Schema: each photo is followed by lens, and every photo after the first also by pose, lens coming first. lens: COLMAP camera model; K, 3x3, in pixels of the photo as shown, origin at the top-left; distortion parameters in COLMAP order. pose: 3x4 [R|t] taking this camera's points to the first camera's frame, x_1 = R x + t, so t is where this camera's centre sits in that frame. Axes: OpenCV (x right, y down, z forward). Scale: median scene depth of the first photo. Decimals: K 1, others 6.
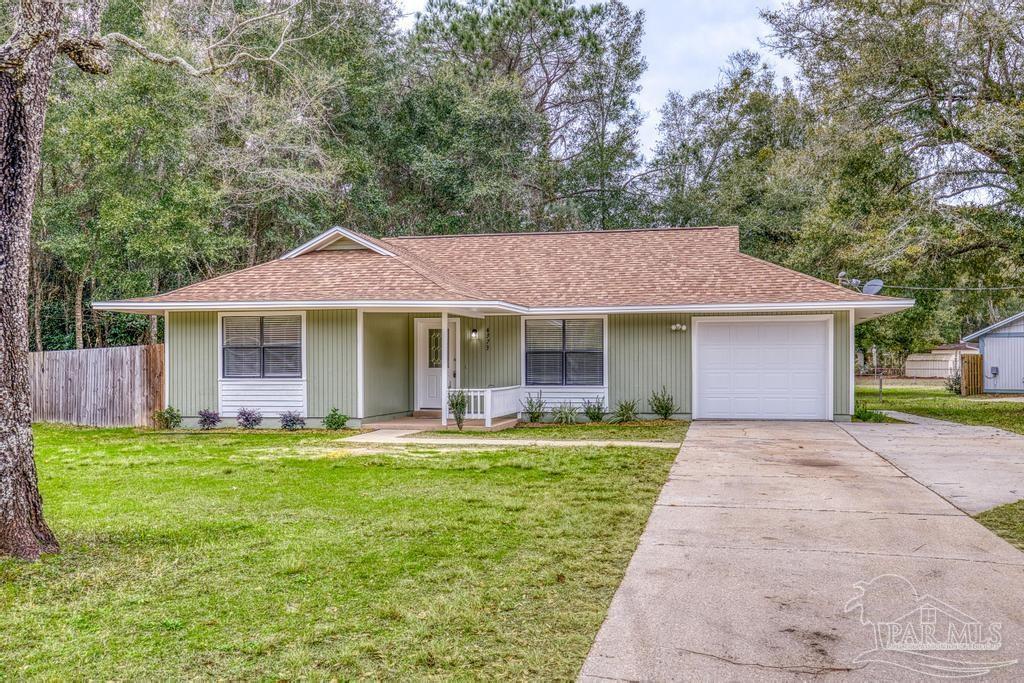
lens RADIAL K [[1016.3, 0, 513.2], [0, 1016.3, 346.2], [0, 0, 1]] dist [0.009280, 0.000000]
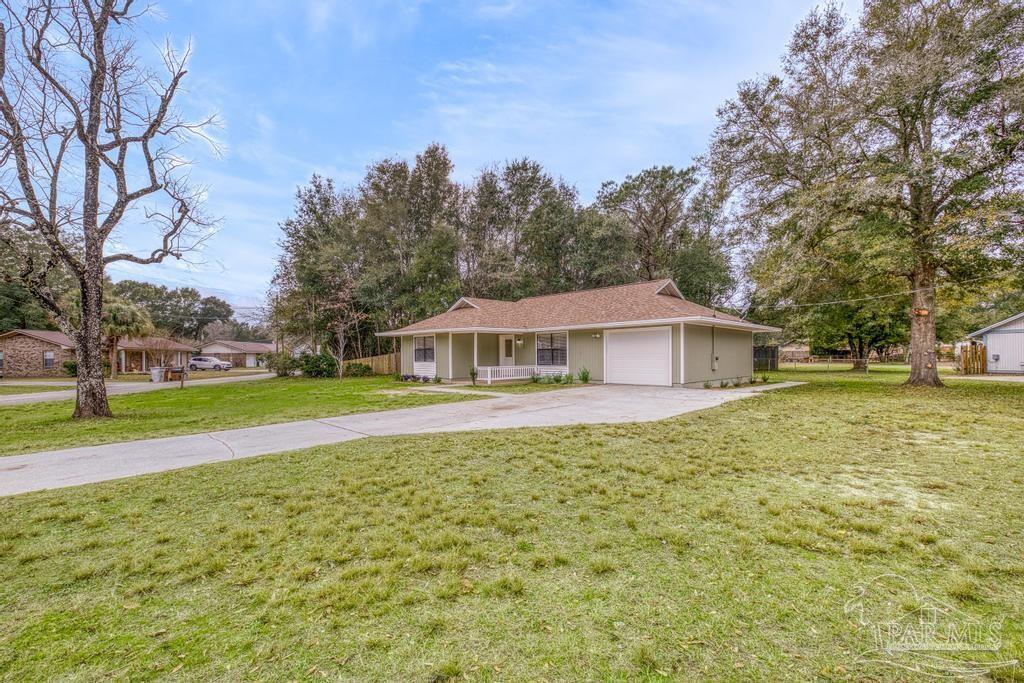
lens RADIAL K [[450.5, 0, 508.3], [0, 450.5, 344.1], [0, 0, 1]] dist [0.000446, 0.000422]
pose [[0.826206, -0.019173, -0.563041, 0.502975], [0.015879, 0.999816, -0.010745, 0.003848], [0.563144, -0.000063, 0.826359, 0.197993]]
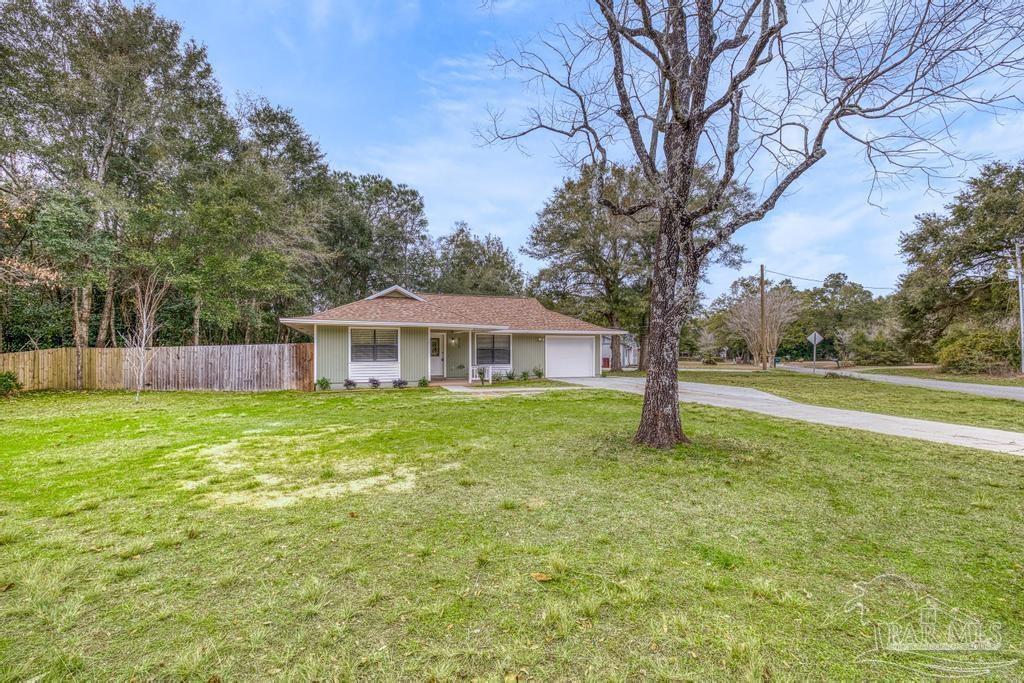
lens RADIAL K [[450.5, 0, 511.8], [0, 450.5, 345.1], [0, 0, 1]] dist [0.000446, 0.000422]
pose [[0.859342, 0.013373, 0.511227, -0.429971], [-0.009438, 0.999903, -0.010290, 0.006172], [-0.511315, 0.004018, 0.859384, 0.129639]]
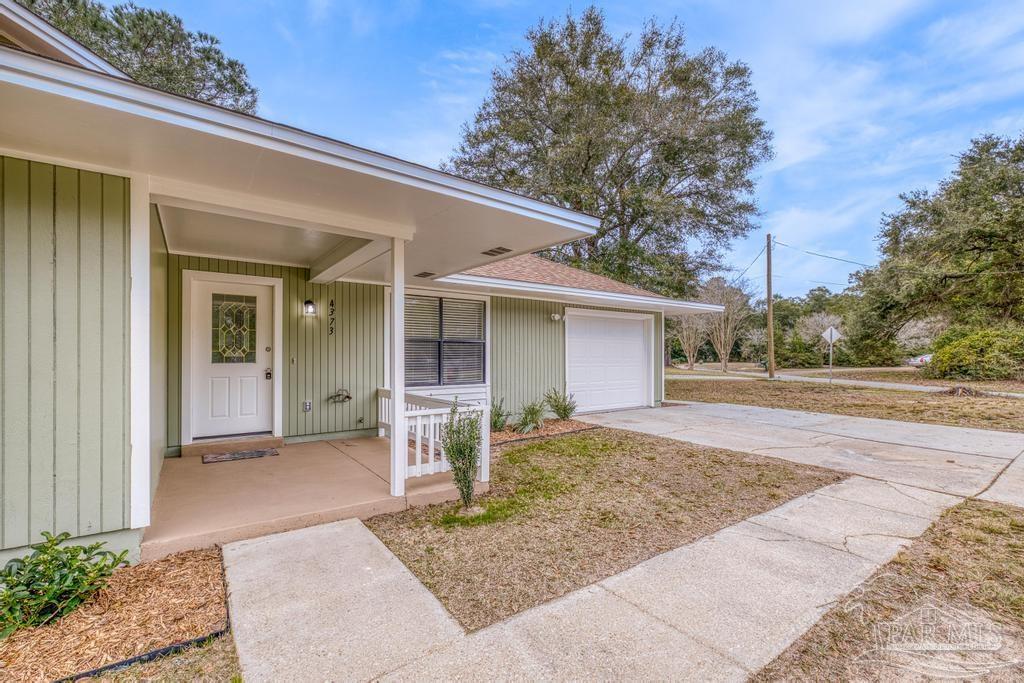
lens RADIAL K [[450.5, 0, 514.5], [0, 450.5, 352.4], [0, 0, 1]] dist [0.000446, 0.000422]
pose [[0.673182, 0.010237, 0.739406, -0.161482], [-0.015242, 0.999884, 0.000034, 0.013891], [-0.739319, -0.011293, 0.673260, 0.751254]]
